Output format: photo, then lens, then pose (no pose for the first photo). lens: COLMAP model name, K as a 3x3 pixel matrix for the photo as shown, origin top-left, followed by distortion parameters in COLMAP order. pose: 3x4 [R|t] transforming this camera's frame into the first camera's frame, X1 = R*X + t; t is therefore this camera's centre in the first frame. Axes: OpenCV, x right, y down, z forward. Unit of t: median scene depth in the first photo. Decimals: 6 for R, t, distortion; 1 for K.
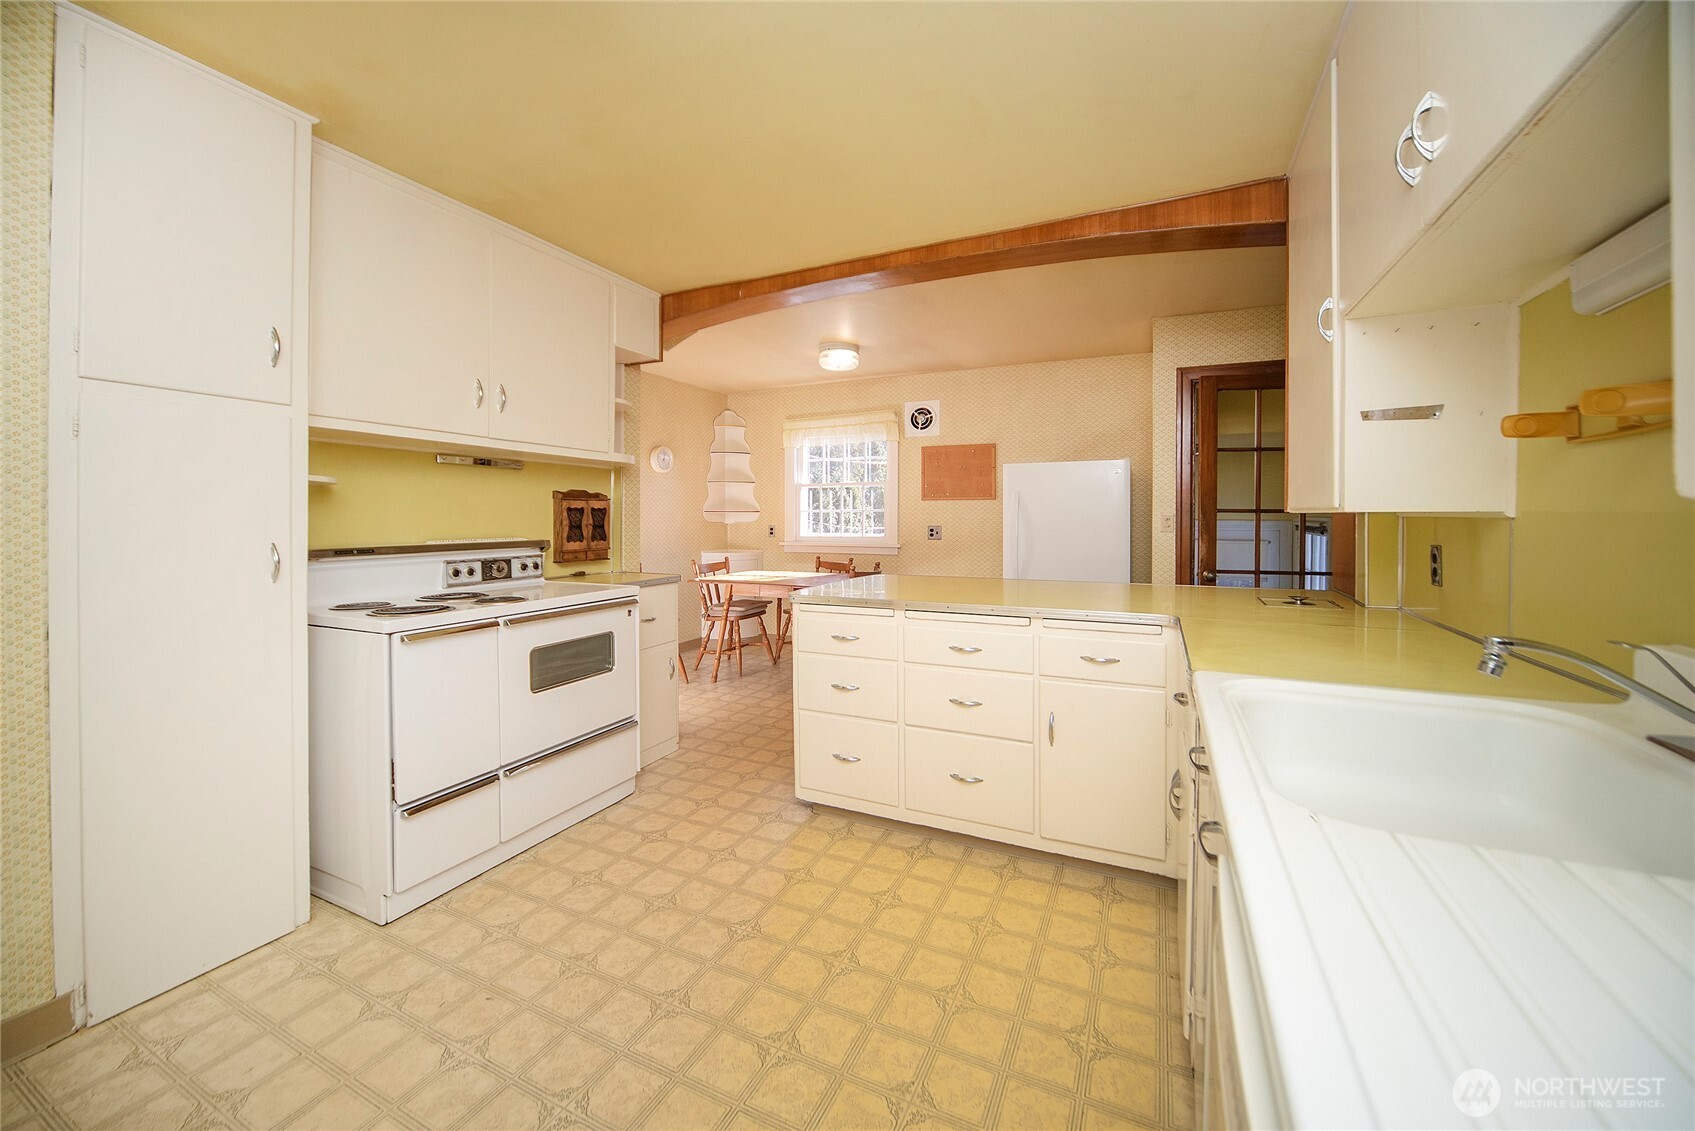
lens RADIAL K [[682.1, 0, 839.0], [0, 682.1, 521.4], [0, 0, 1]] dist [-0.018086, 0.000006]
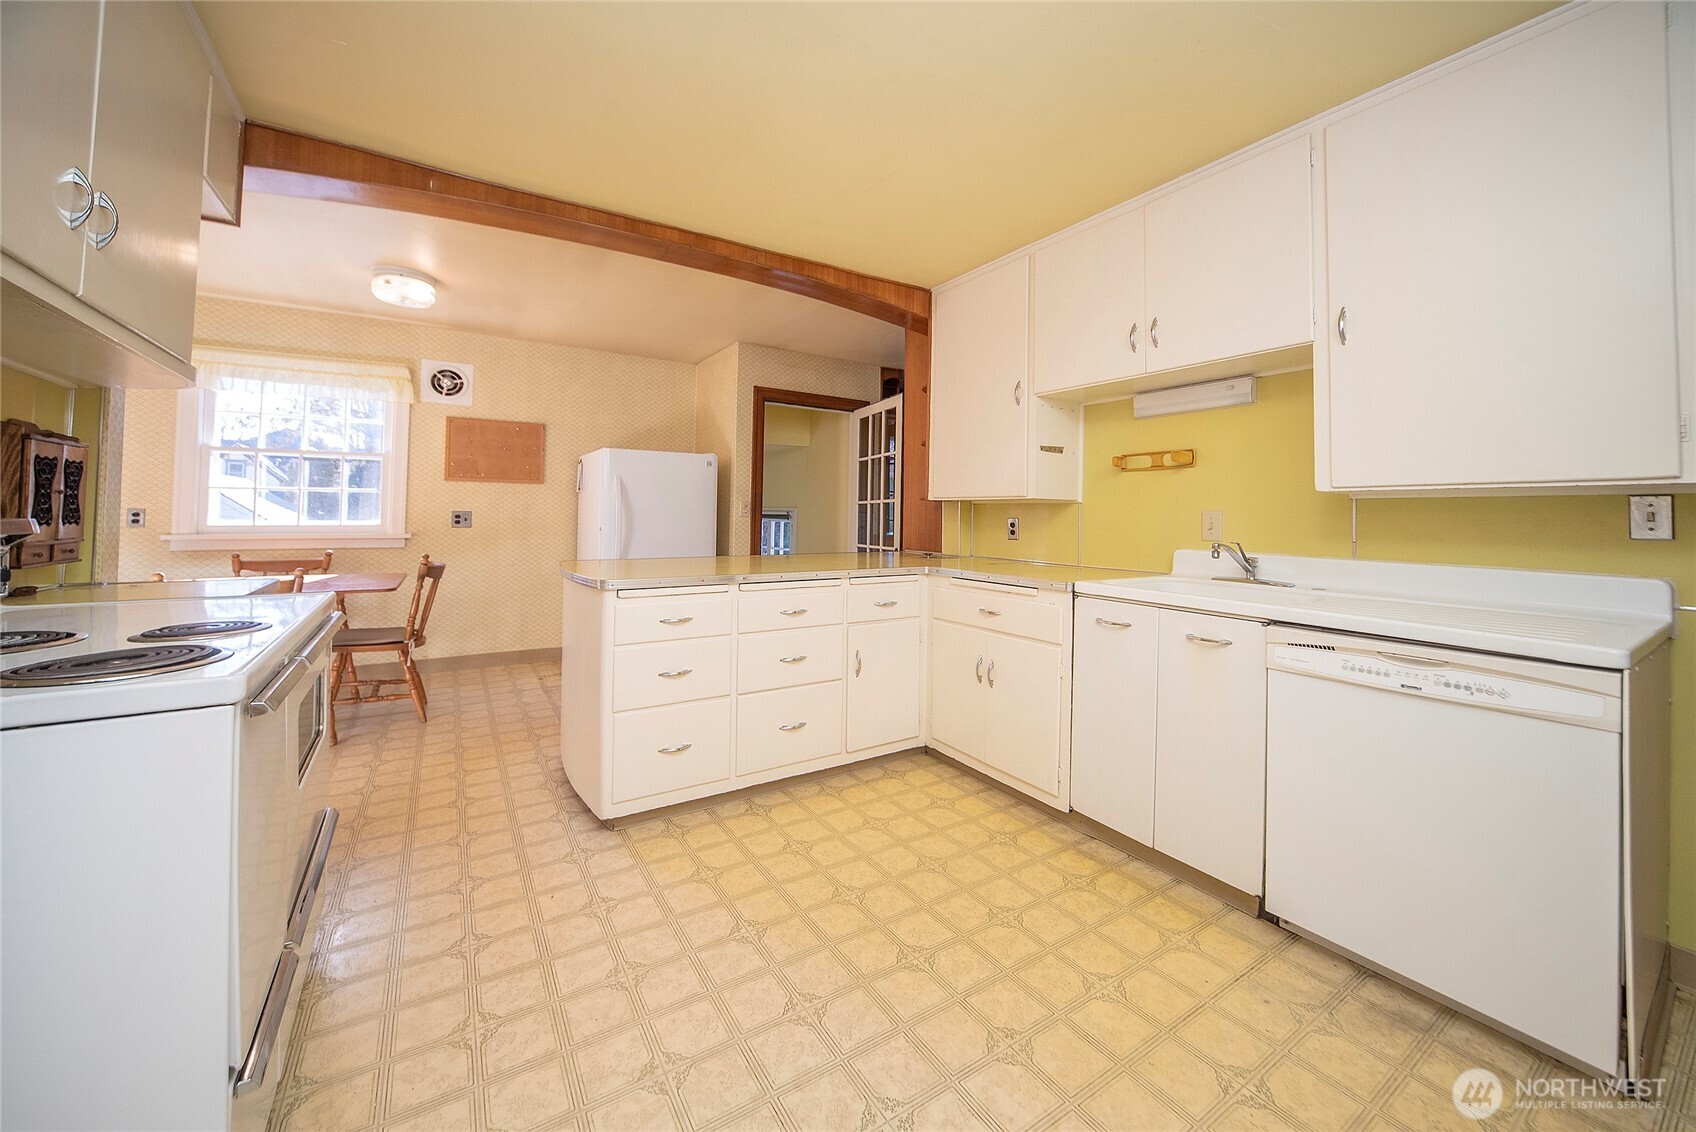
lens RADIAL K [[643.8, 0, 903.5], [0, 643.8, 499.5], [0, 0, 1]] dist [-0.015428, 0.000003]
pose [[0.481029, 0.028378, 0.876245, -0.507108], [-0.004112, 0.999538, -0.030114, 0.023271], [-0.876695, 0.010882, 0.480923, 0.238901]]
